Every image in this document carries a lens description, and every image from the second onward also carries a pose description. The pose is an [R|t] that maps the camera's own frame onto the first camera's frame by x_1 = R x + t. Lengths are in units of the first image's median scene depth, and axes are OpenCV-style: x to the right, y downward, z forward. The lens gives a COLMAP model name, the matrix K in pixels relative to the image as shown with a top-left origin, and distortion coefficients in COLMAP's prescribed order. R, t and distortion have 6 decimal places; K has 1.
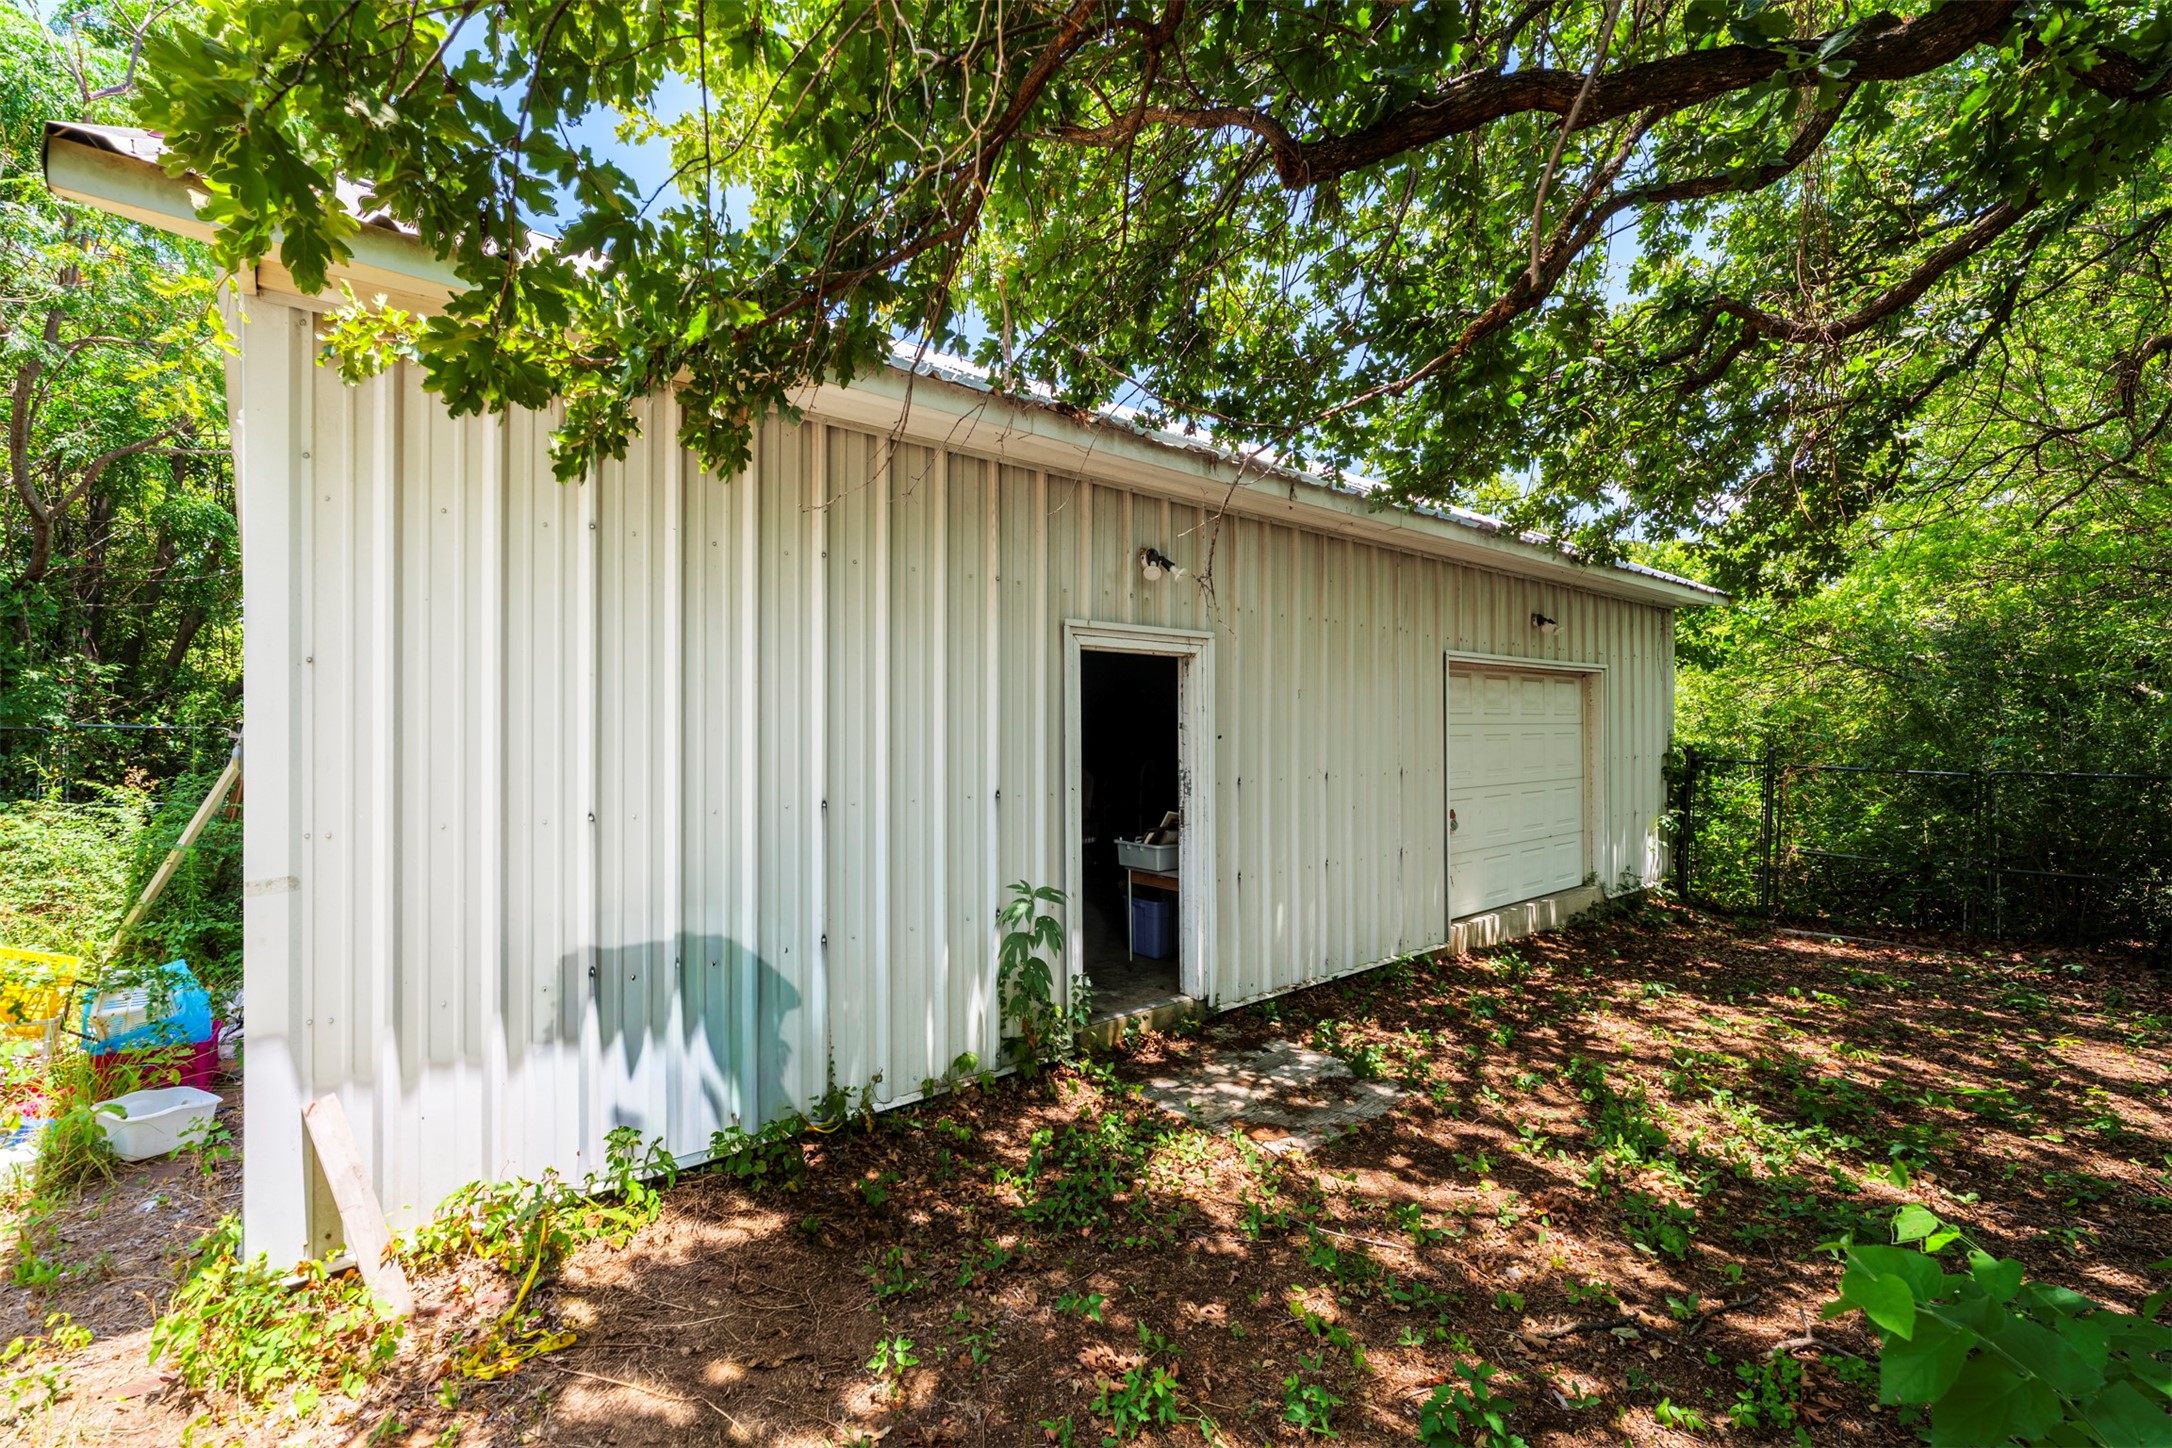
lens RADIAL K [[913.5, 0, 1083.2], [0, 913.5, 715.8], [0, 0, 1]] dist [-0.001905, -0.000326]
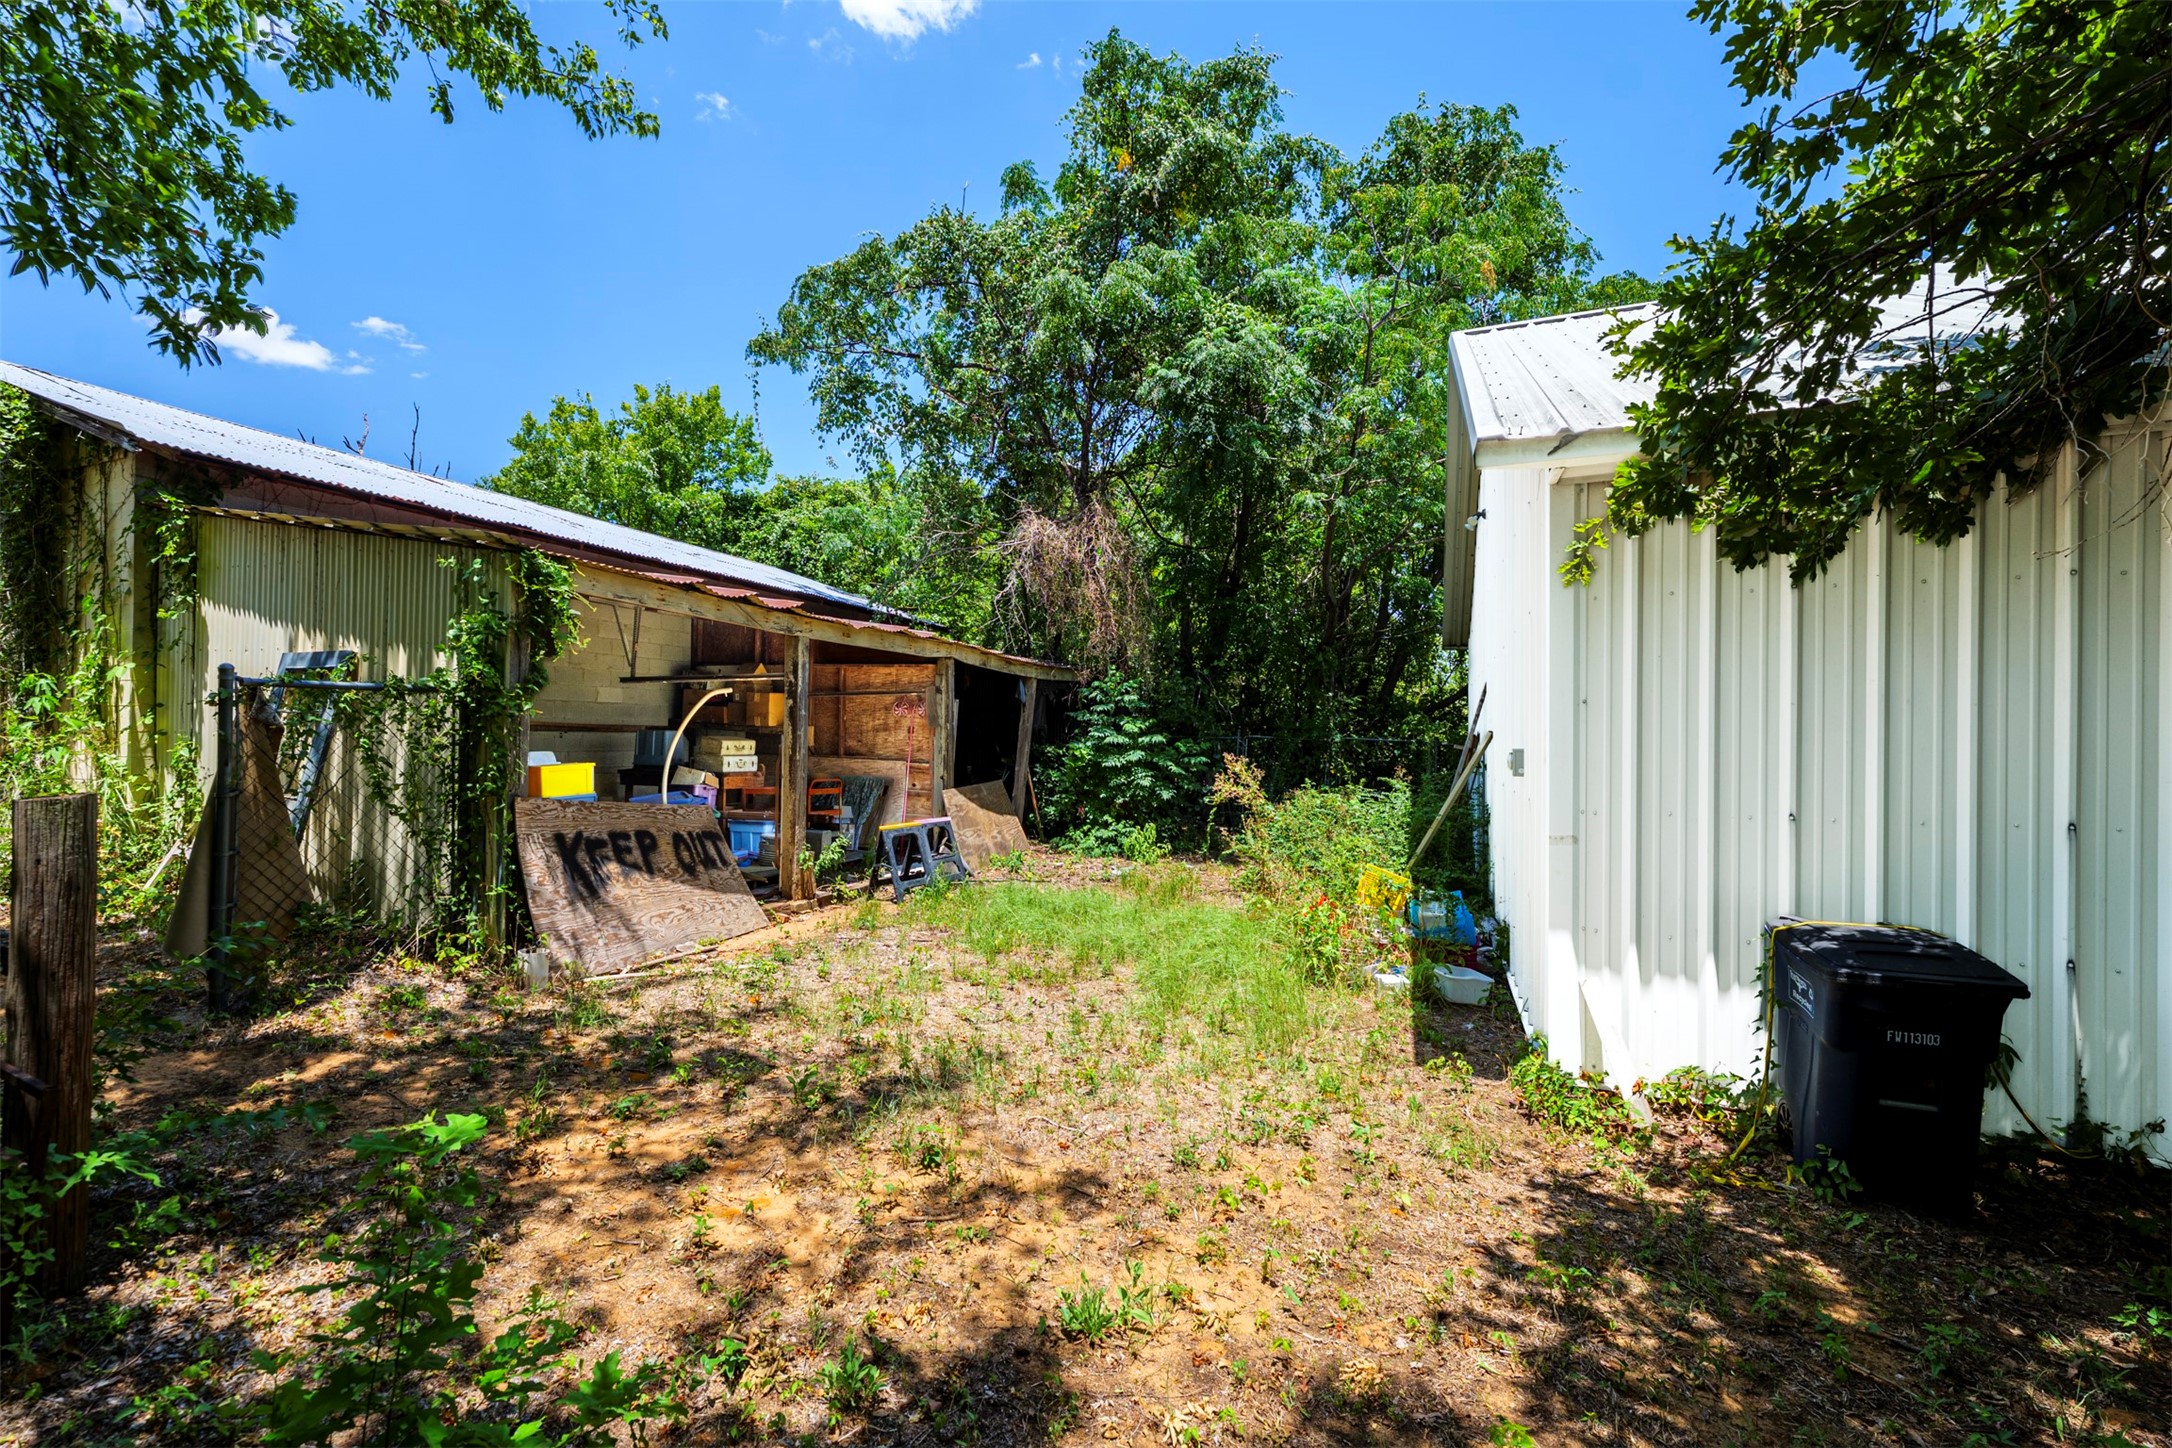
lens RADIAL K [[890.8, 0, 1006.4], [0, 890.8, 732.6], [0, 0, 1]] dist [0.001028, 0.000069]
pose [[0.387999, 0.002935, -0.921655, 0.157101], [-0.000983, 0.999996, 0.002771, -0.006464], [0.921659, -0.000169, 0.388001, -0.432731]]
